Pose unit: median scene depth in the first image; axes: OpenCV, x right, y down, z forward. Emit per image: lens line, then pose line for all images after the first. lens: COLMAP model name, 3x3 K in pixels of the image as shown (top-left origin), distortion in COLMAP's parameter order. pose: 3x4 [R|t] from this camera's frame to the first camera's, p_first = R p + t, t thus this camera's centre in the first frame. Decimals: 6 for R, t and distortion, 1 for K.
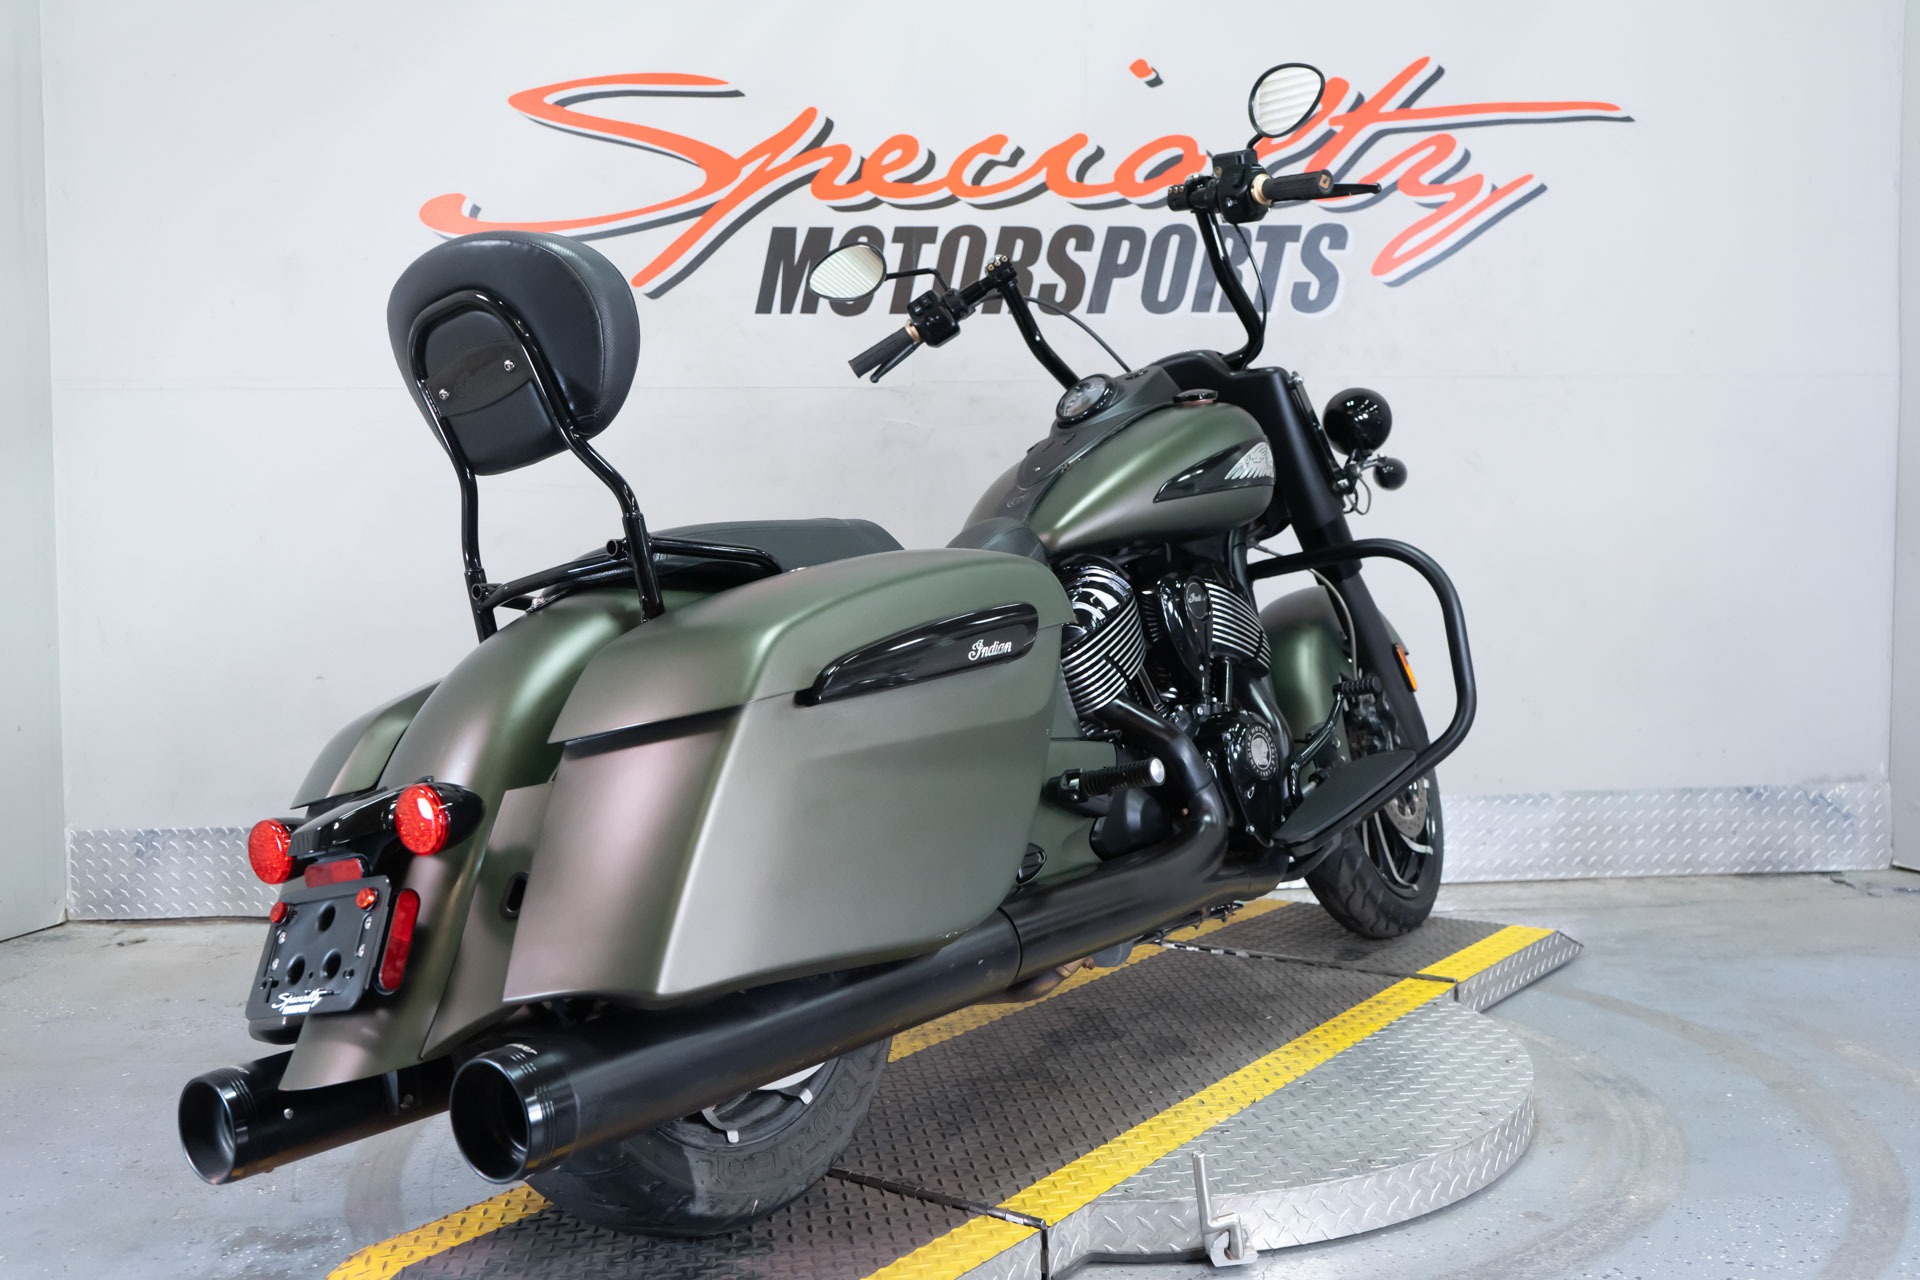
lens RADIAL K [[1925.4, 0, 973.5], [0, 1925.4, 646.6], [0, 0, 1]] dist [0.007414, 0.000000]
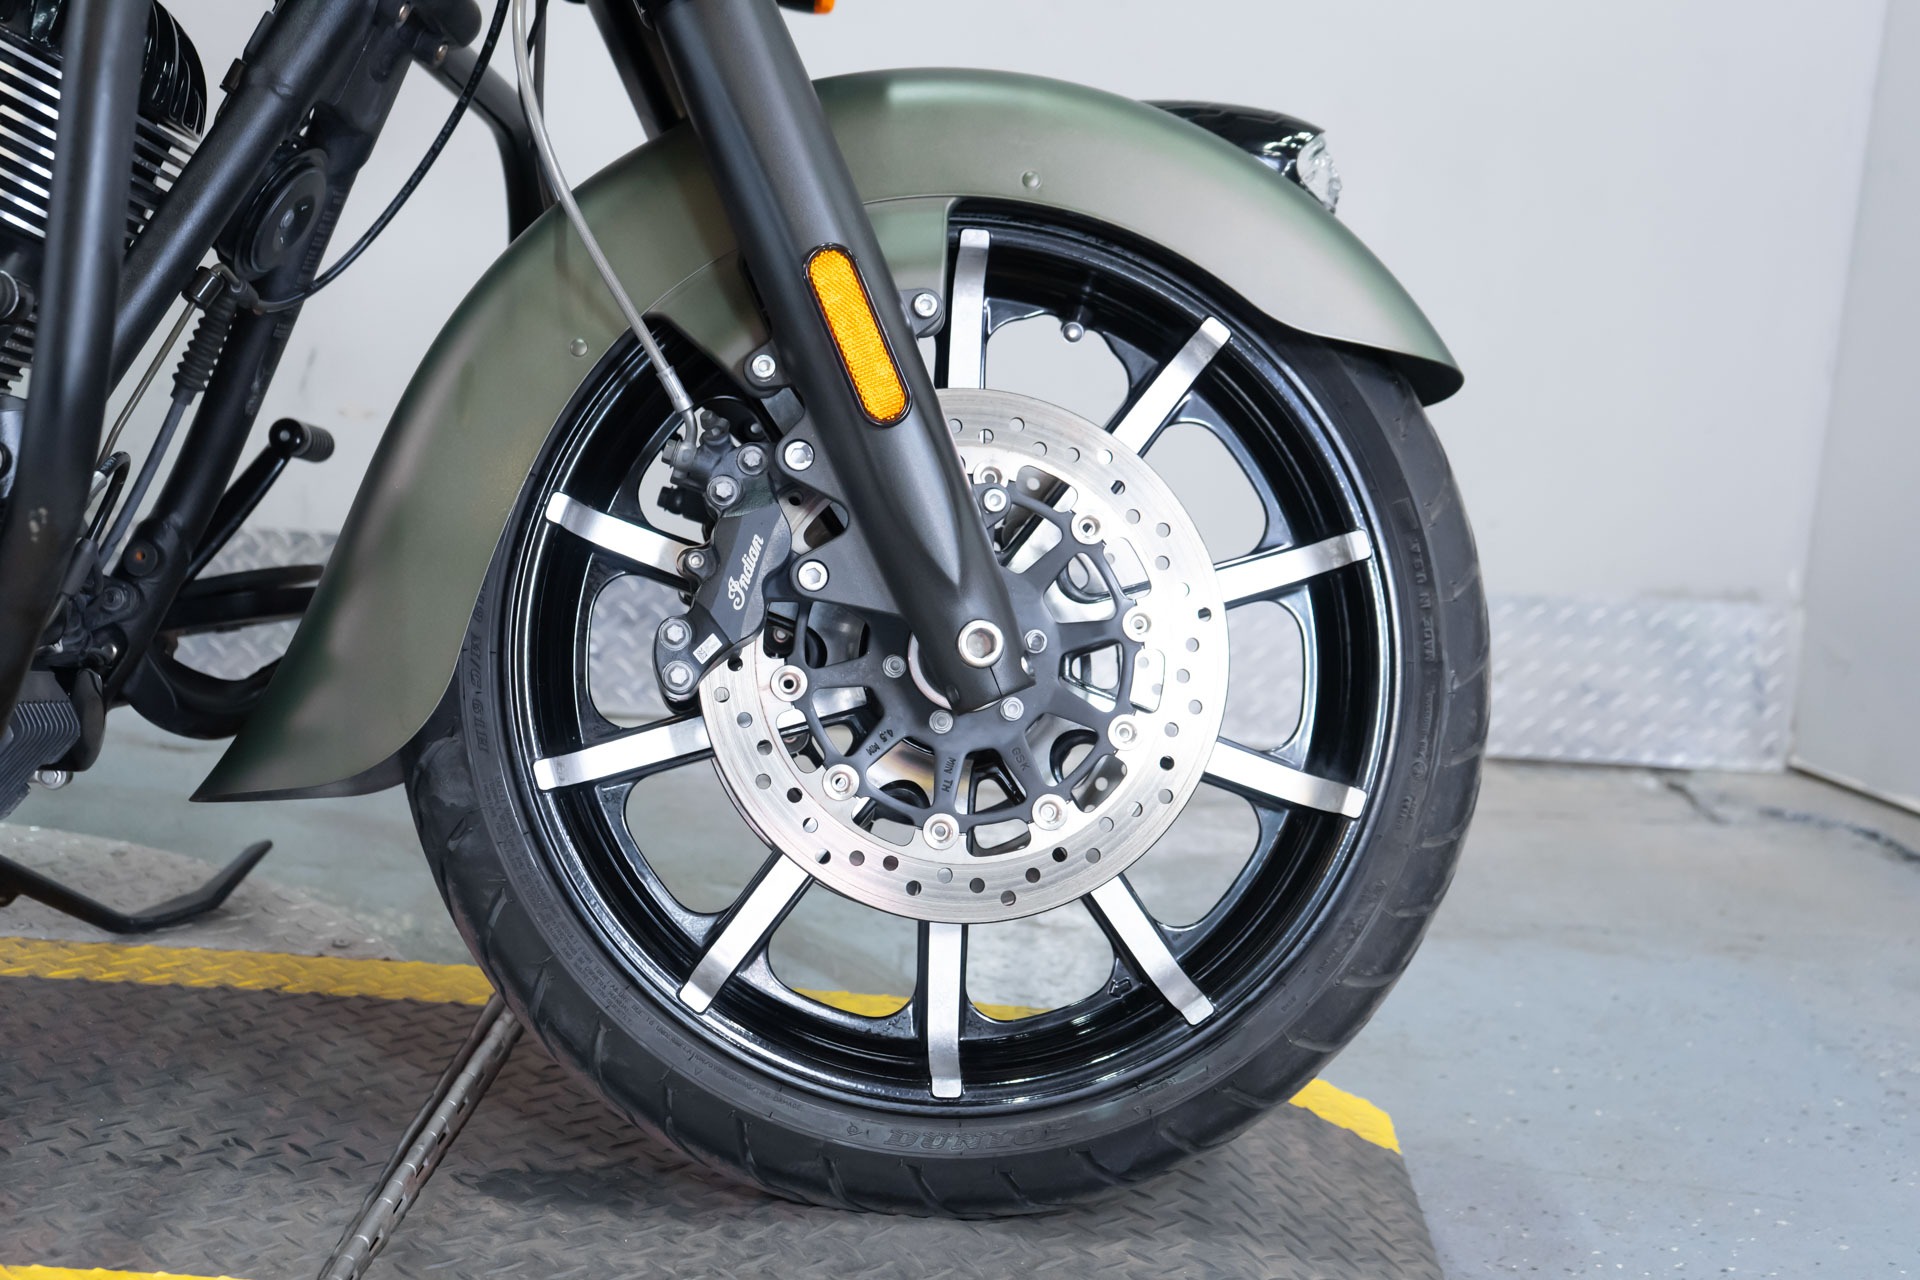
lens RADIAL K [[2573.2, 0, 945.9], [0, 2573.2, 637.1], [0, 0, 1]] dist [-0.037180, 0.000000]
pose [[0.996092, 0.088322, -0.000630, 0.254058], [-0.087699, 0.989857, 0.111767, 0.021213], [0.010495, -0.111275, 0.993734, 0.316109]]
